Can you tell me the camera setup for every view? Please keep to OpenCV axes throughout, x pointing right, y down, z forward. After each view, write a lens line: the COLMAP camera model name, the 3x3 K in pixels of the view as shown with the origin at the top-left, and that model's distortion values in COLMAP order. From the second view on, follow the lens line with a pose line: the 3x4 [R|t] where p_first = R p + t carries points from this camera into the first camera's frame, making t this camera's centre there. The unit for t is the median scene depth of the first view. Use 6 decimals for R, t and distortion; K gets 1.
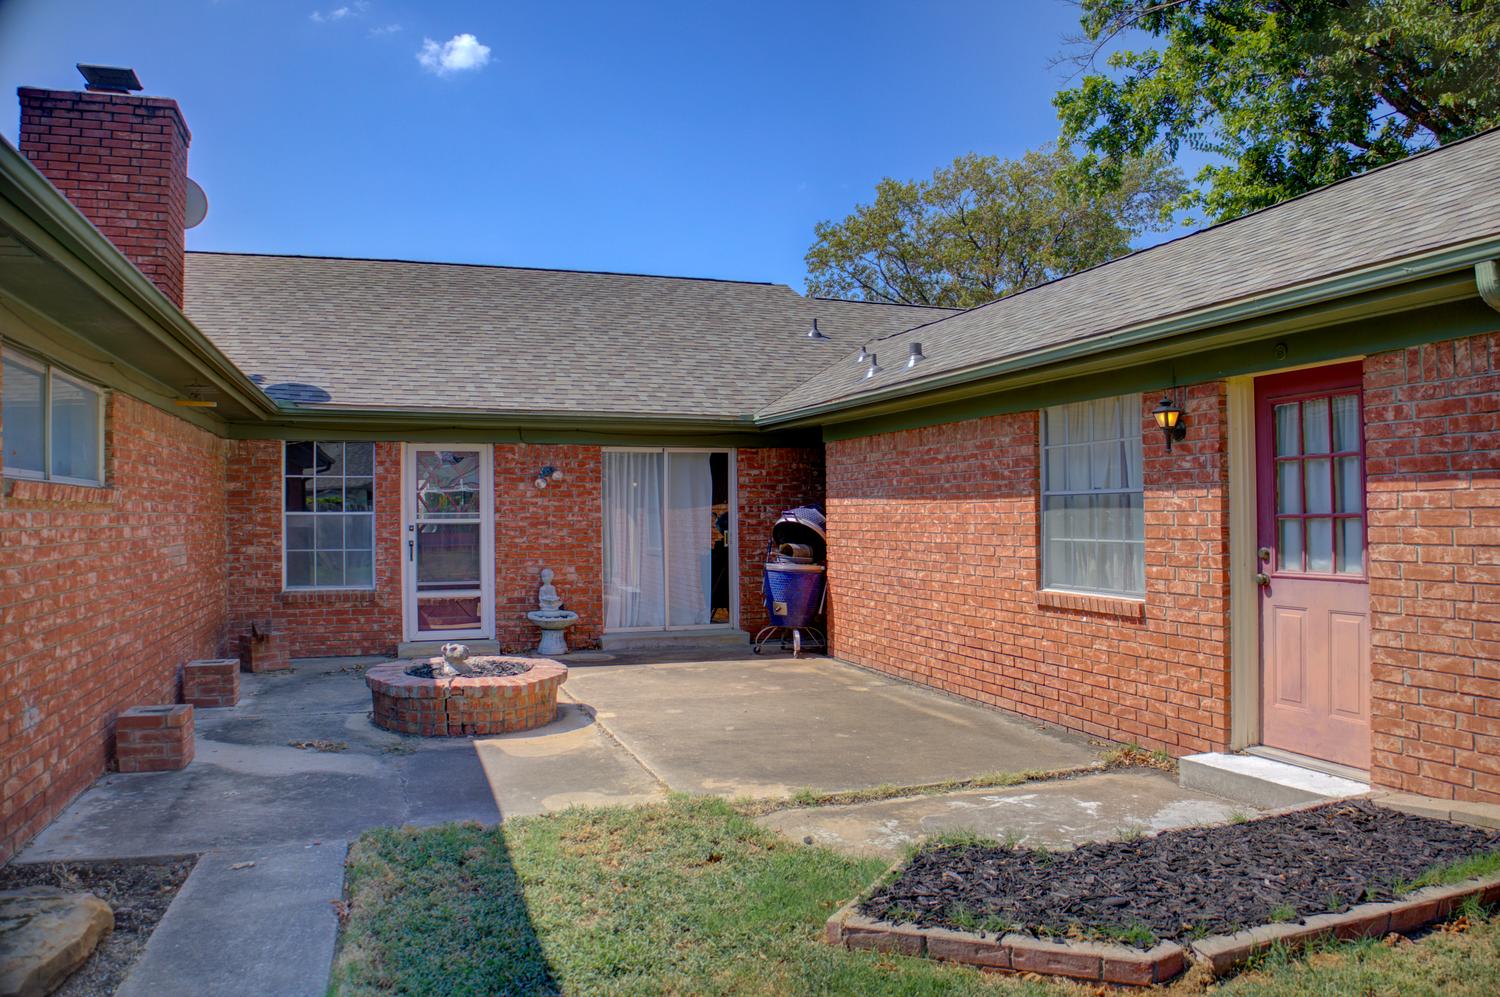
lens RADIAL K [[1011.7, 0, 760.1], [0, 1011.7, 460.5], [0, 0, 1]] dist [-0.153432, 0.075637]
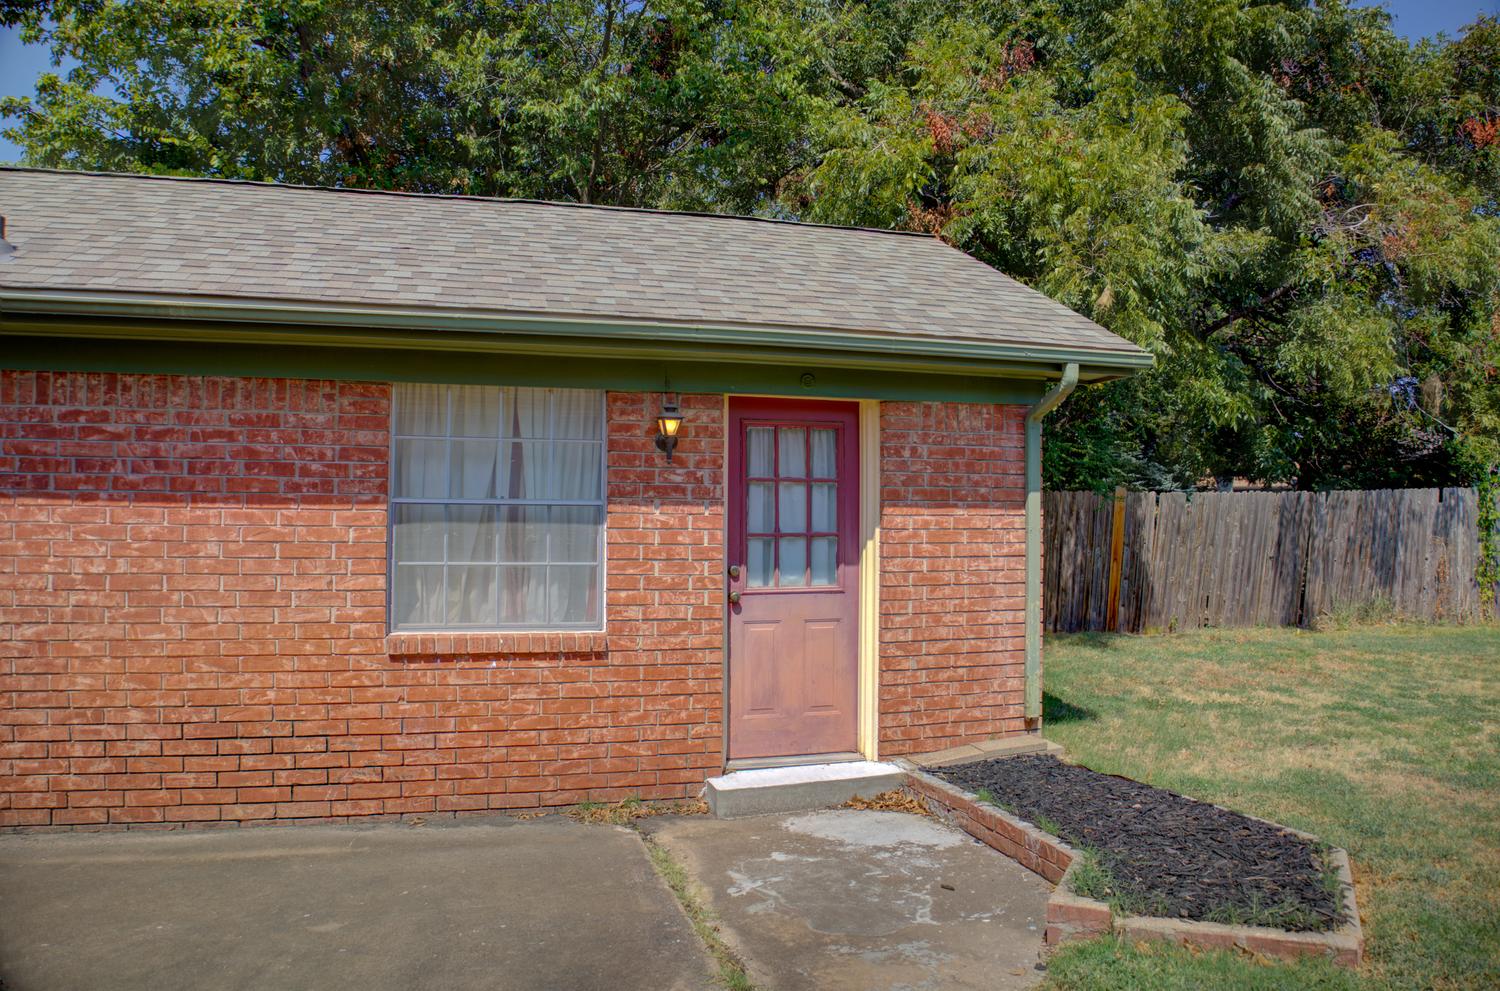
lens RADIAL K [[1021.7, 0, 750.0], [0, 1021.7, 474.3], [0, 0, 1]] dist [-0.155535, 0.070599]
pose [[0.081356, 0.057487, 0.995026, -0.527893], [-0.056734, 0.996984, -0.052962, 0.048291], [-0.995069, -0.052143, 0.084372, 0.866744]]
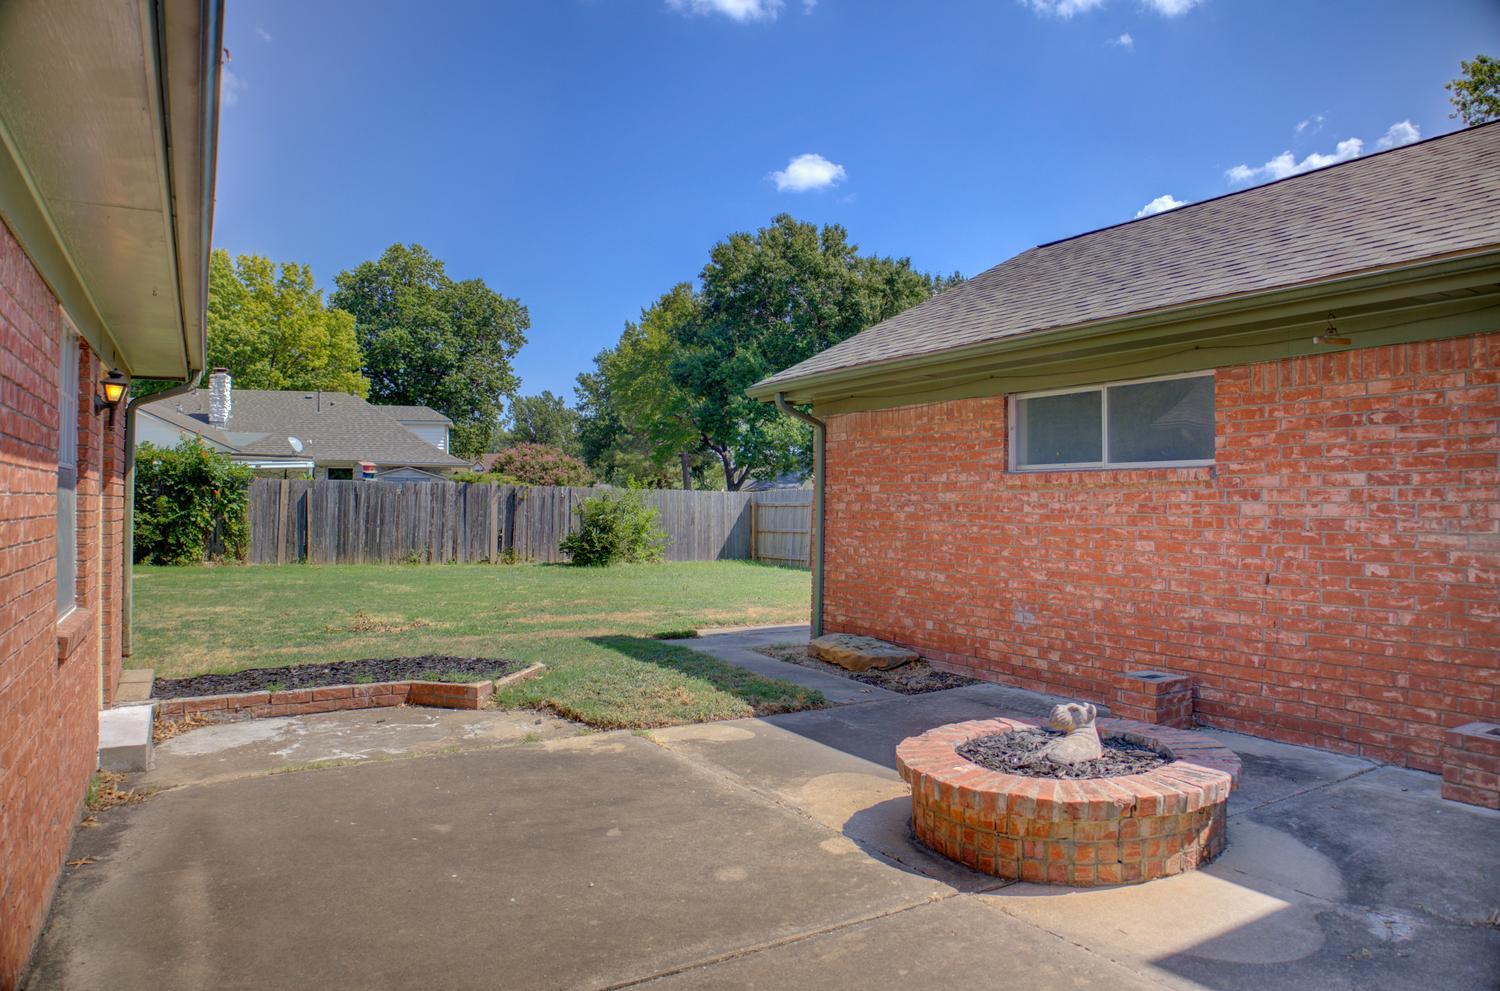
lens RADIAL K [[1021.7, 0, 750.0], [0, 1021.7, 474.3], [0, 0, 1]] dist [-0.155535, 0.070599]
pose [[-0.985104, 0.003789, -0.171915, -0.010942], [0.017167, 0.996929, -0.076400, 0.112174], [0.171098, -0.078213, -0.982145, 2.002857]]
